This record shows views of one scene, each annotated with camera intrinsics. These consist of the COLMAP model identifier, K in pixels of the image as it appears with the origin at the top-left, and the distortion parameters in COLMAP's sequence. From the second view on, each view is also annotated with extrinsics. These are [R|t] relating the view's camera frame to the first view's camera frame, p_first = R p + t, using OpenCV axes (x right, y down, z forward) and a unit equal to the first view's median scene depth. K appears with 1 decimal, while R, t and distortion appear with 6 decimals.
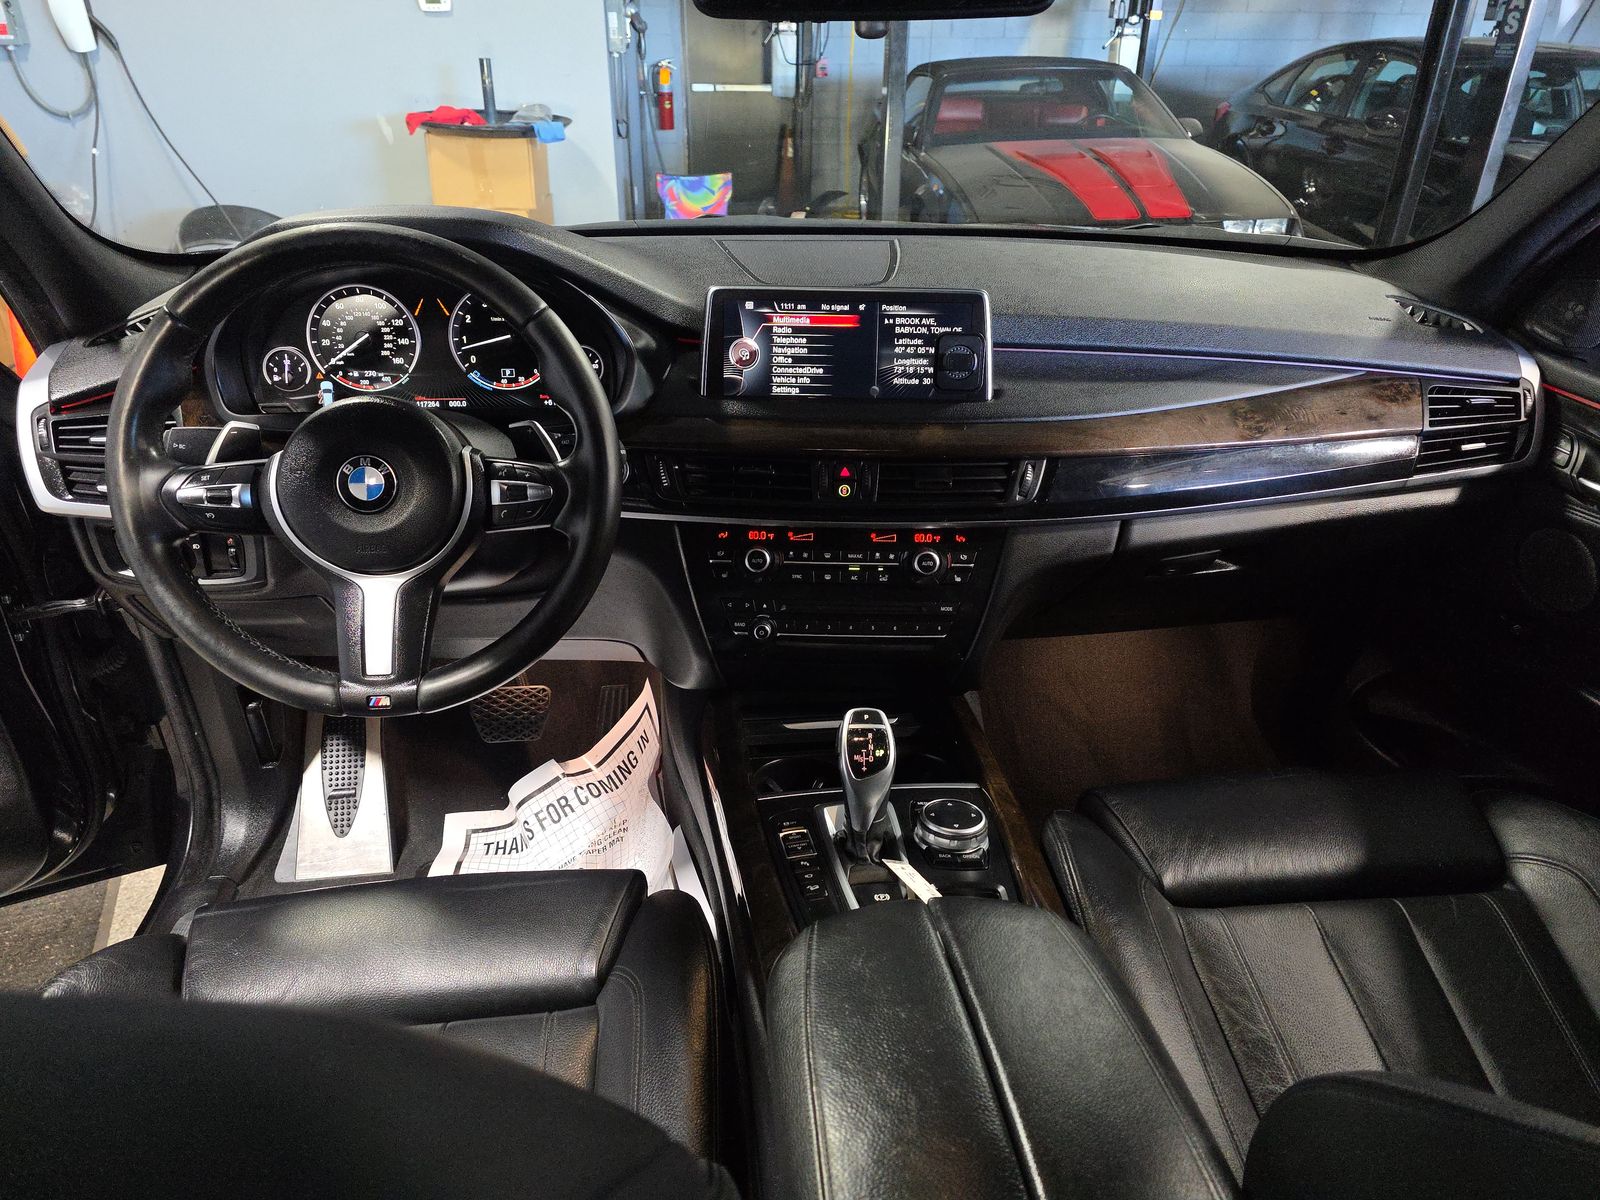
lens RADIAL K [[1027.9, 0, 798.0], [0, 1027.9, 597.7], [0, 0, 1]] dist [0.022989, -0.020708]
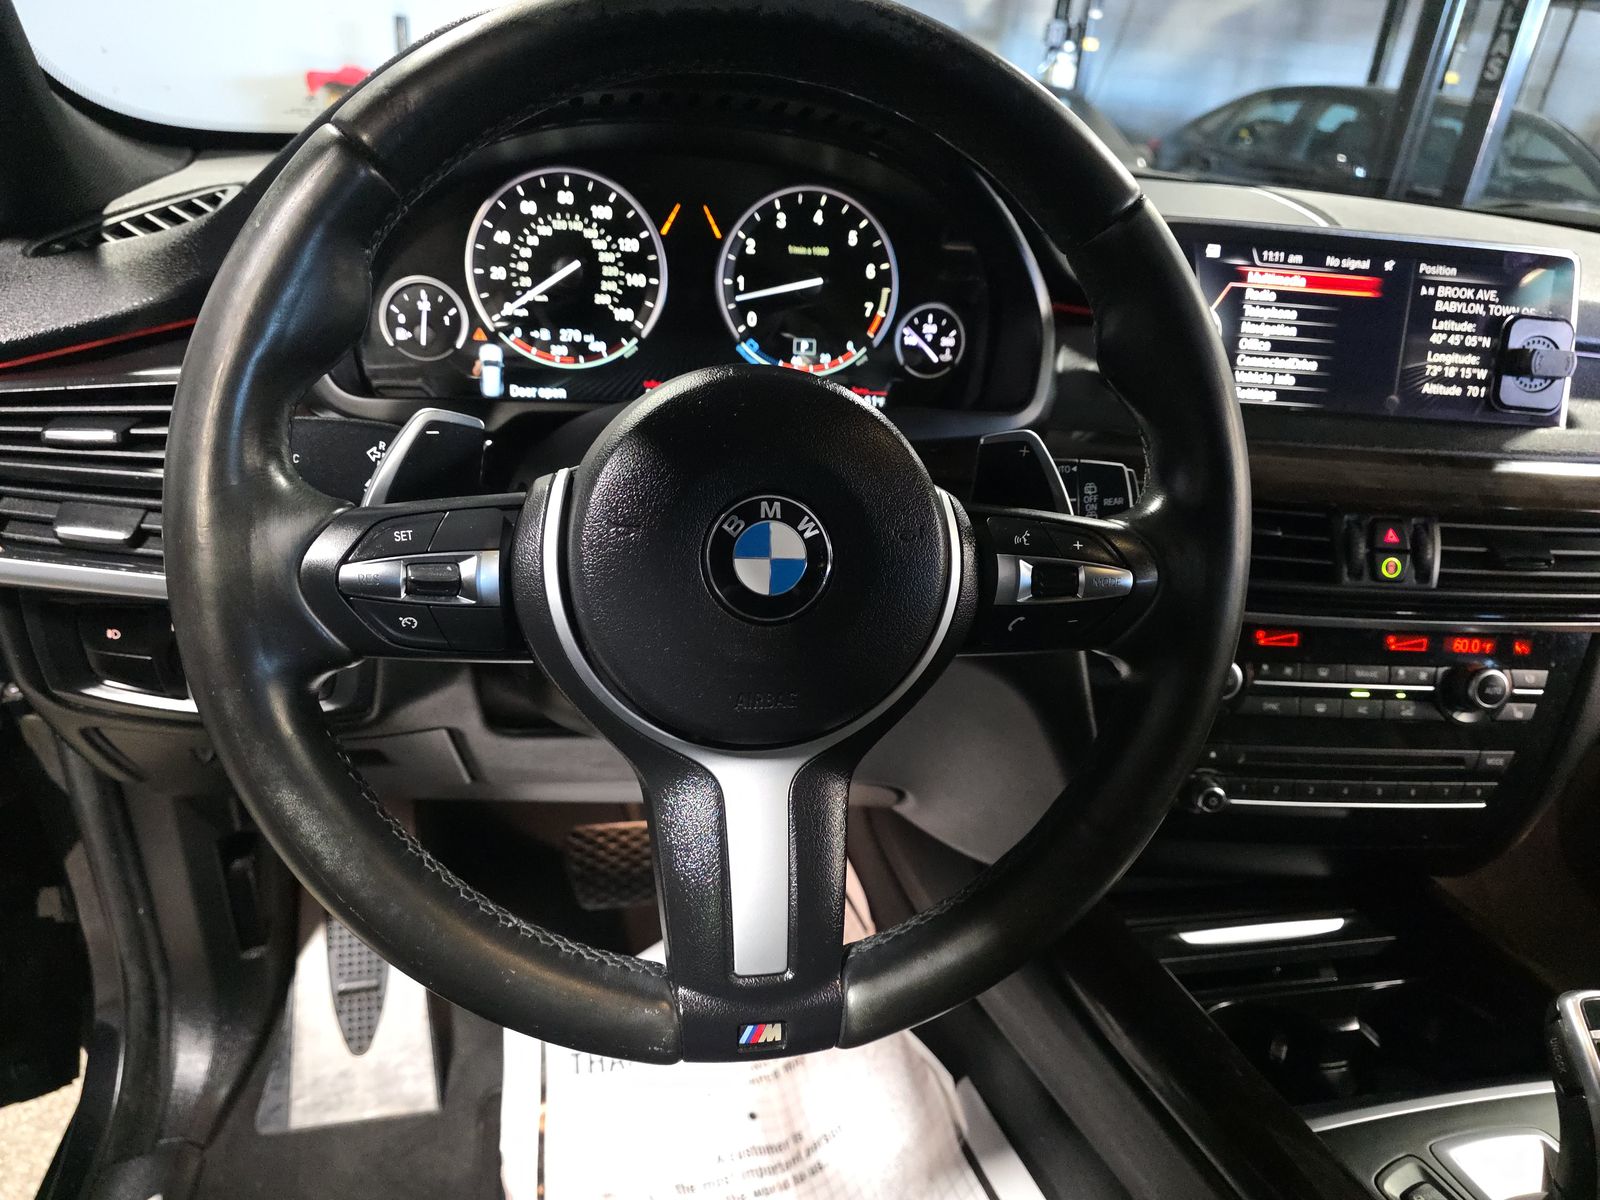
lens RADIAL K [[1027.9, 0, 761.4], [0, 1027.9, 598.8], [0, 0, 1]] dist [0.022989, -0.020708]
pose [[0.993841, 0.021816, 0.108643, -0.366689], [-0.019468, 0.999554, -0.022626, -0.064266], [-0.109088, 0.020372, 0.993823, 0.437179]]
